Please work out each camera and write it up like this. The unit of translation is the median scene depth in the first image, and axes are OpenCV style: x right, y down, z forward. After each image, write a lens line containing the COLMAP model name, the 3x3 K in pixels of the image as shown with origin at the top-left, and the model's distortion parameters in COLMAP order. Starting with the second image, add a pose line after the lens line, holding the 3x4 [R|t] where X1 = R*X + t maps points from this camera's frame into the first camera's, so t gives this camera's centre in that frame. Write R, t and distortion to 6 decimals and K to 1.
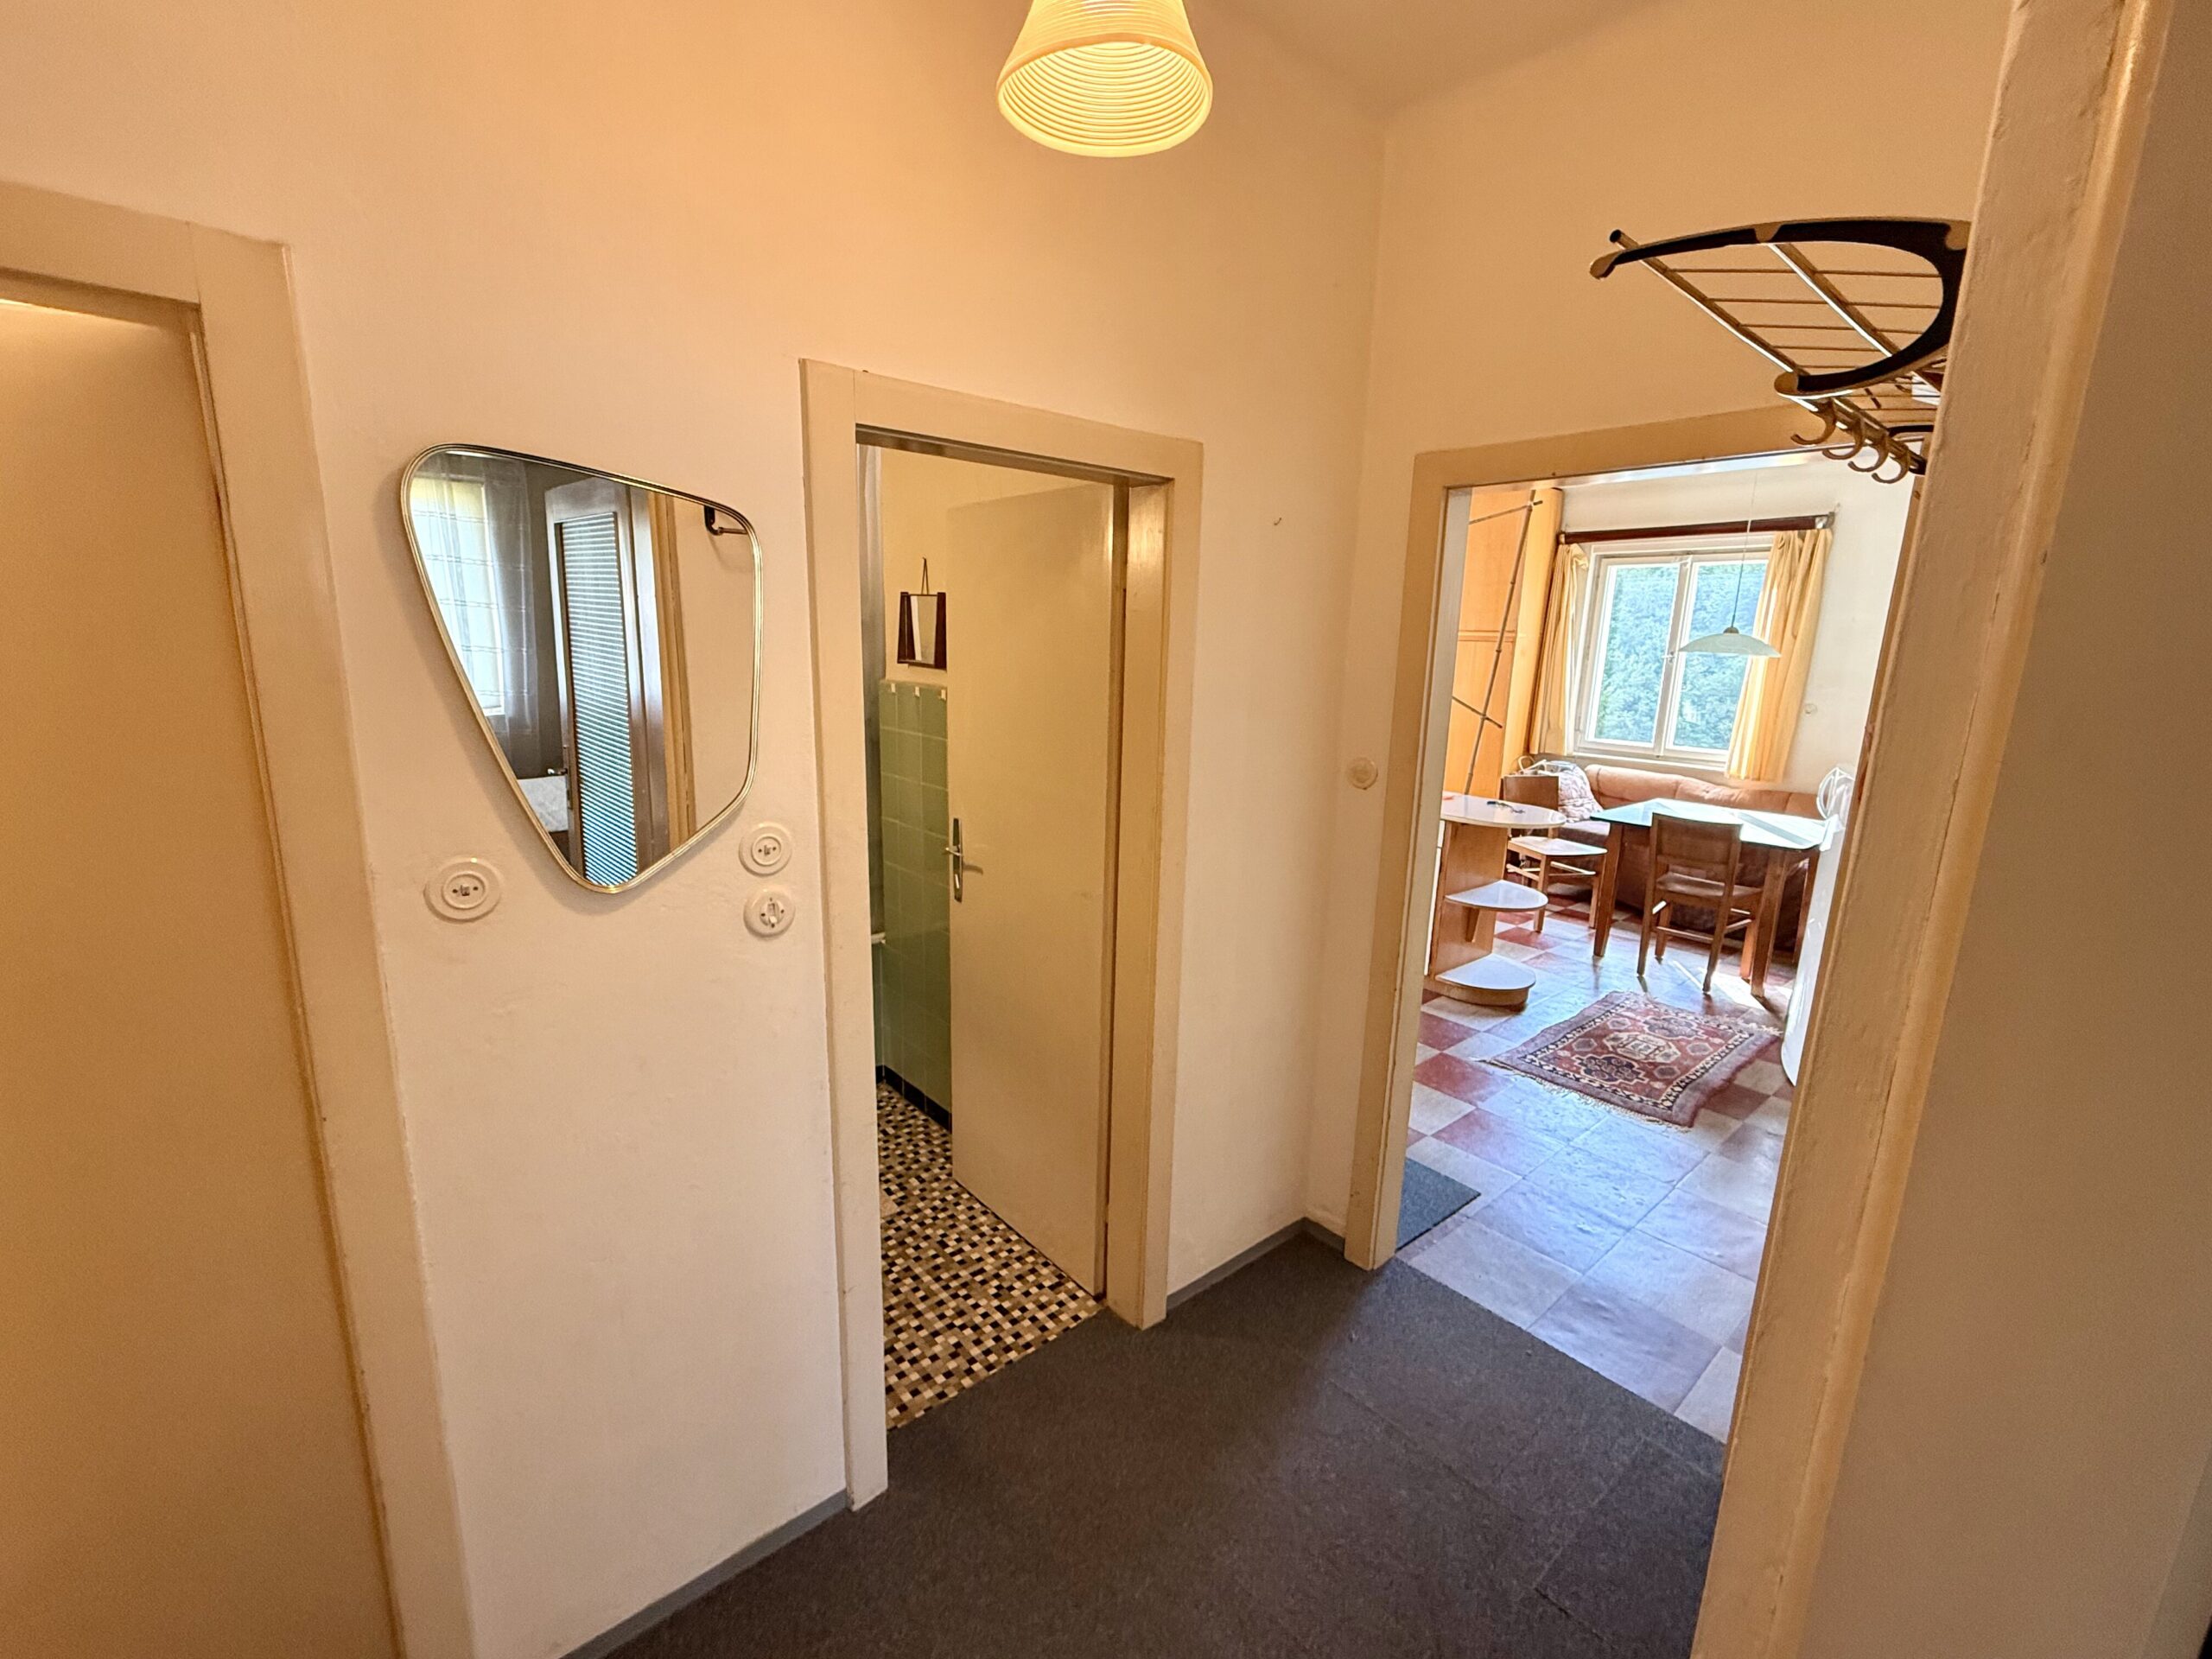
lens RADIAL K [[944.0, 0, 1110.8], [0, 944.0, 835.8], [0, 0, 1]] dist [0.001856, 0.000105]
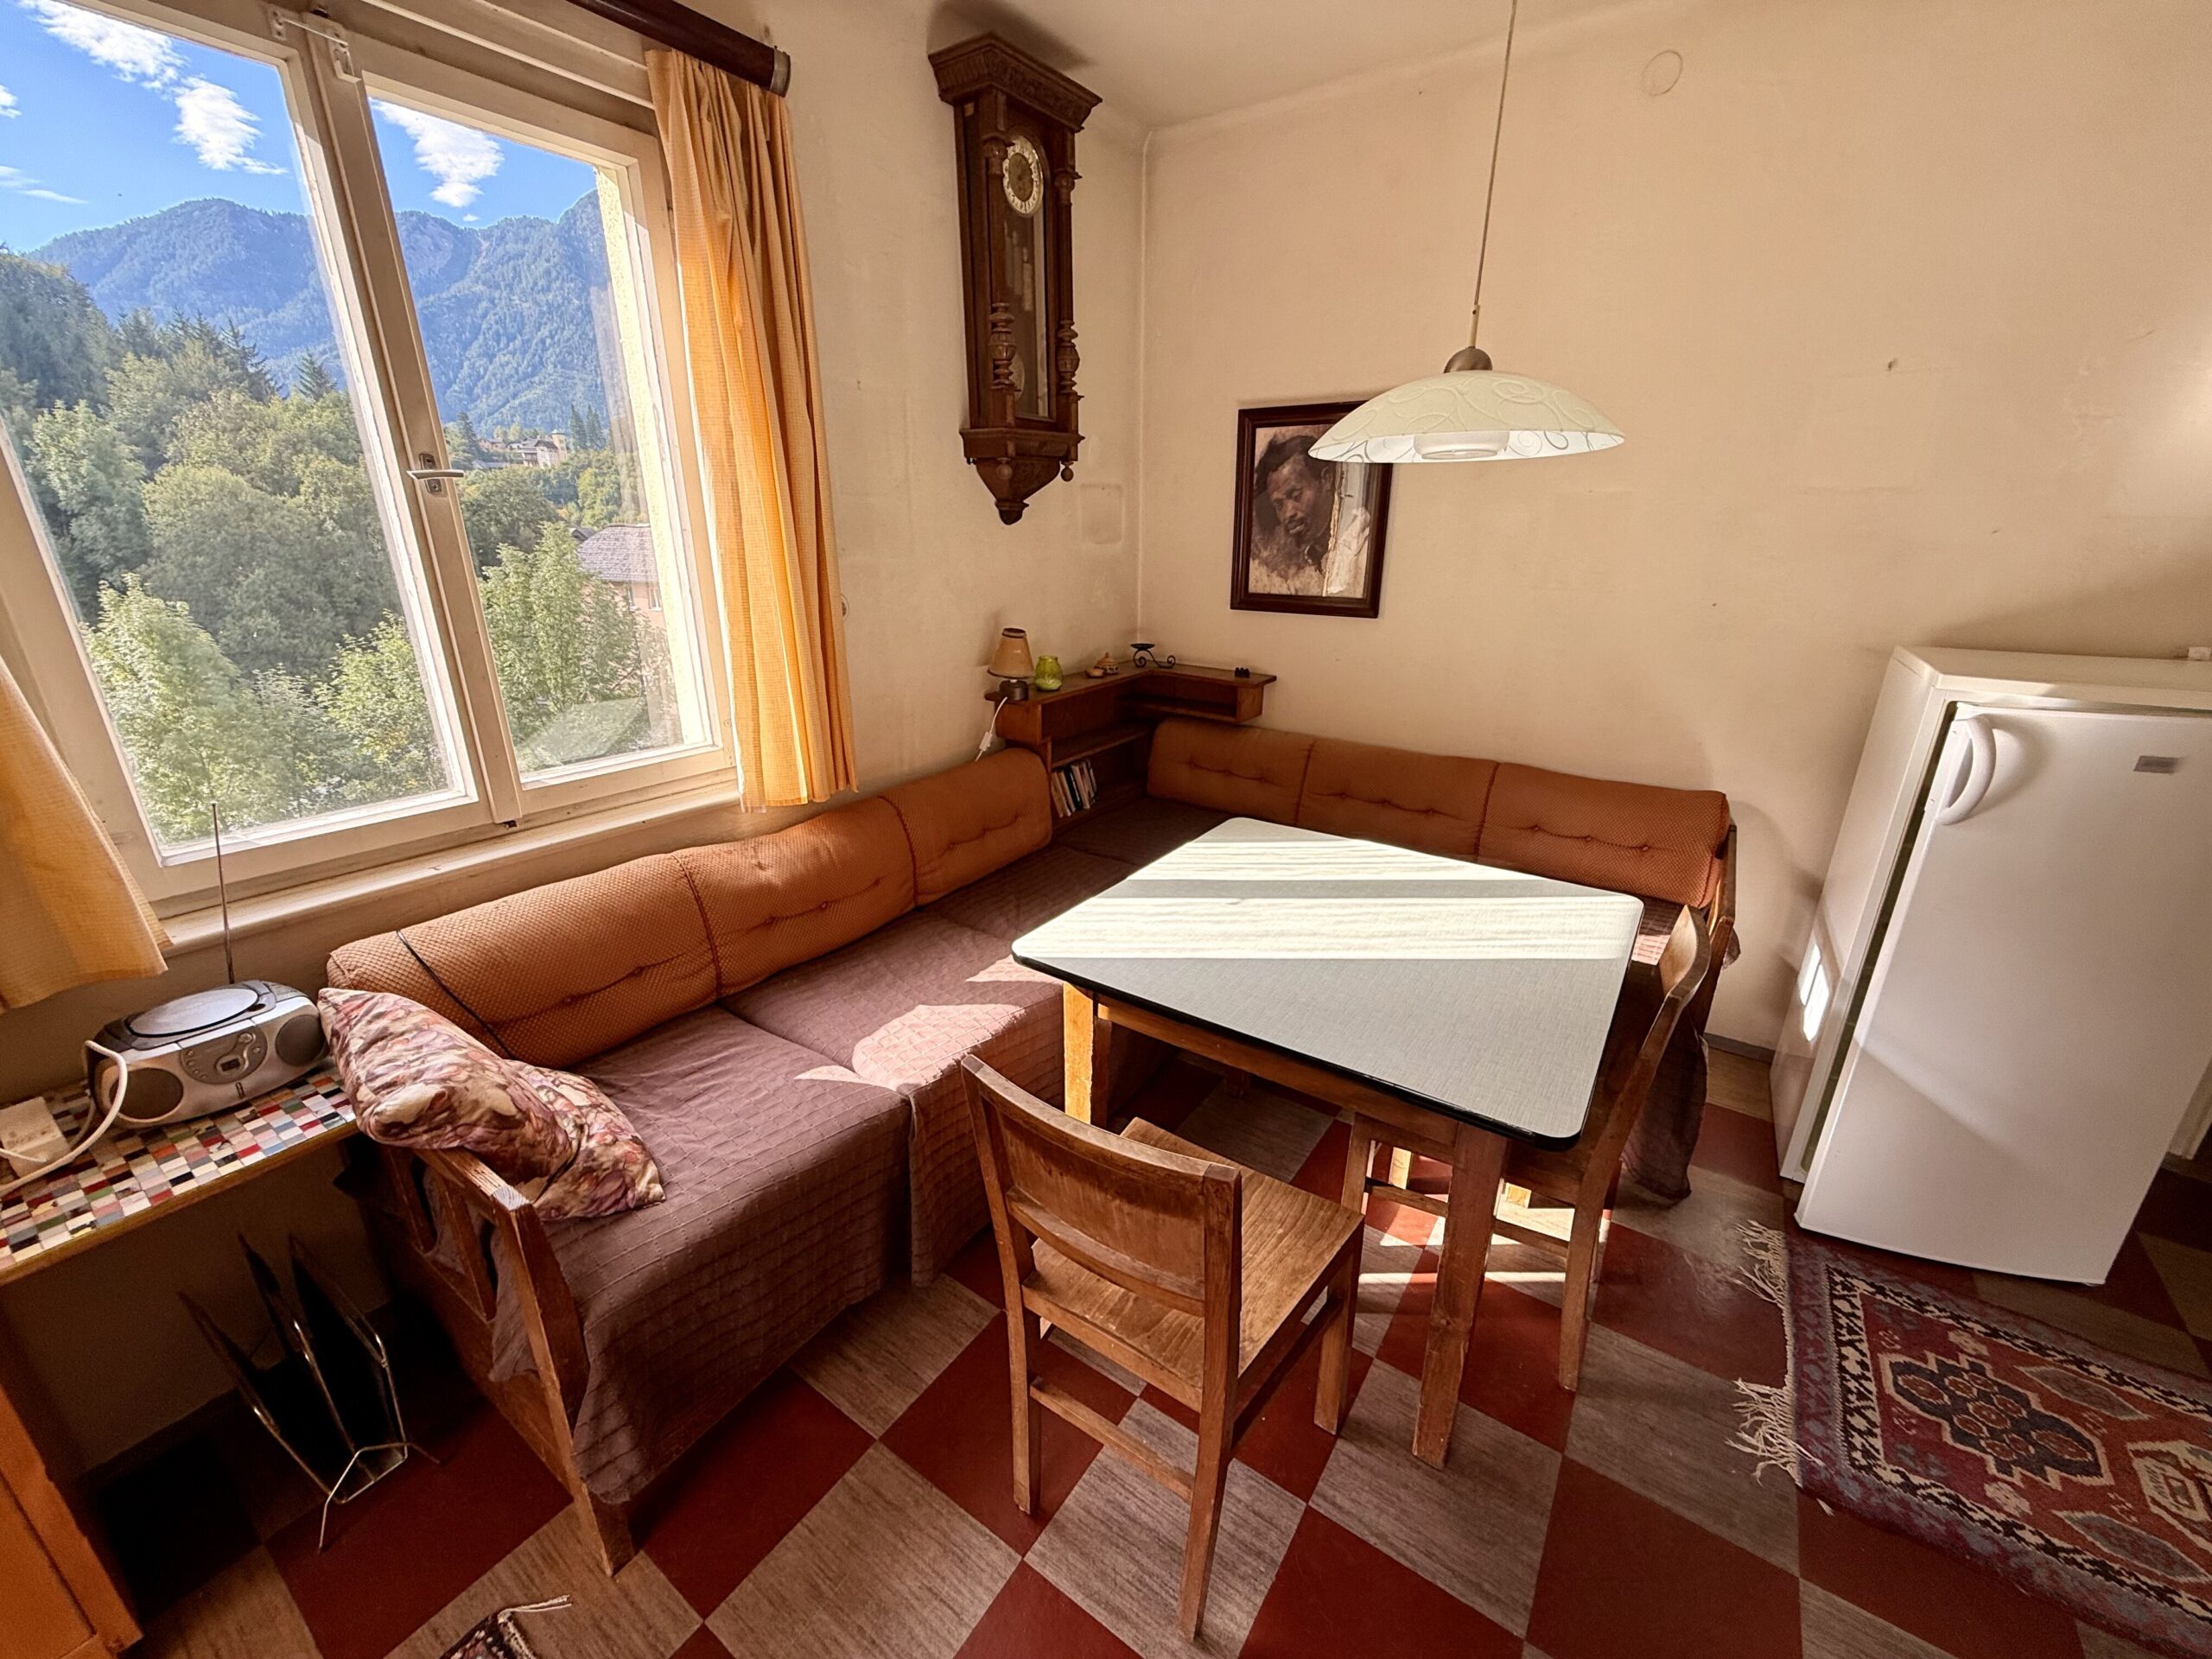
lens RADIAL K [[877.5, 0, 1102.5], [0, 877.5, 839.0], [0, 0, 1]] dist [-0.006574, 0.000136]
pose [[-0.241045, -0.349602, 0.905360, 0.360669], [0.196133, 0.896070, 0.398233, -0.200134], [-0.950489, 0.273563, -0.147425, 1.119222]]
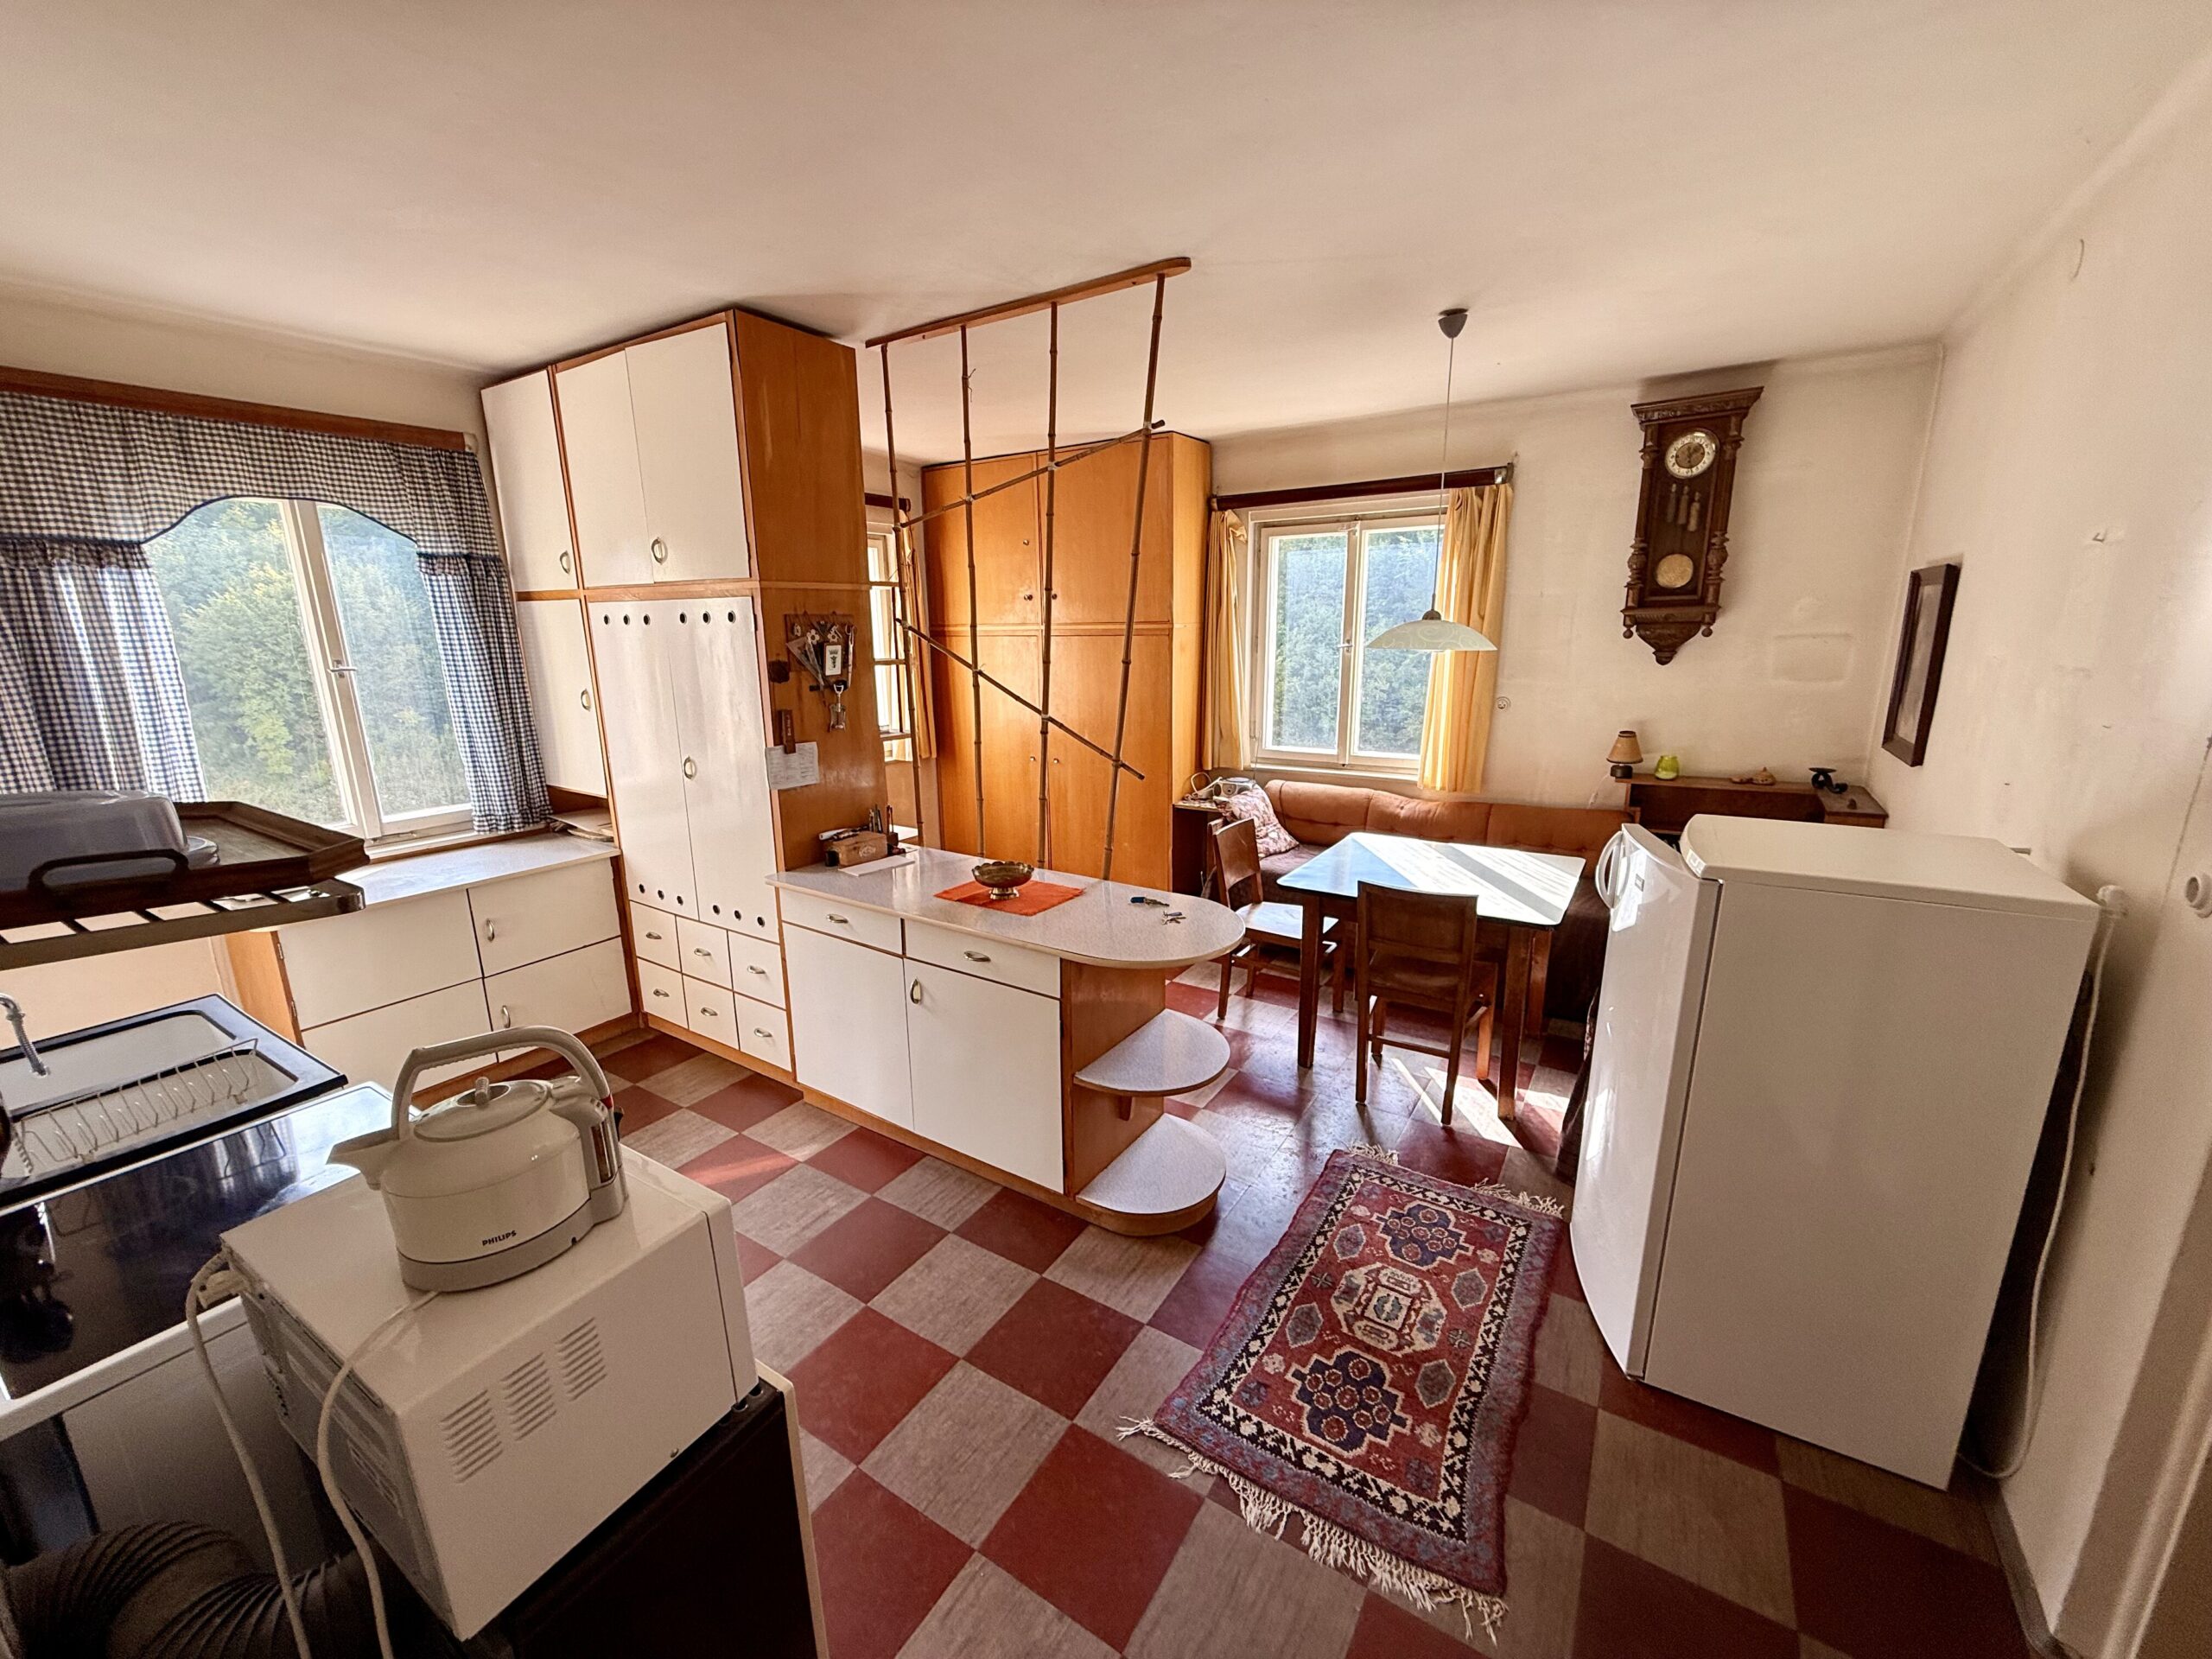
lens RADIAL K [[877.5, 0, 1102.5], [0, 877.5, 839.0], [0, 0, 1]] dist [-0.006574, 0.000136]
pose [[0.958050, -0.106211, 0.266193, 0.208006], [0.097791, 0.994201, 0.044729, -0.096553], [-0.269400, -0.016822, 0.962881, 0.398571]]
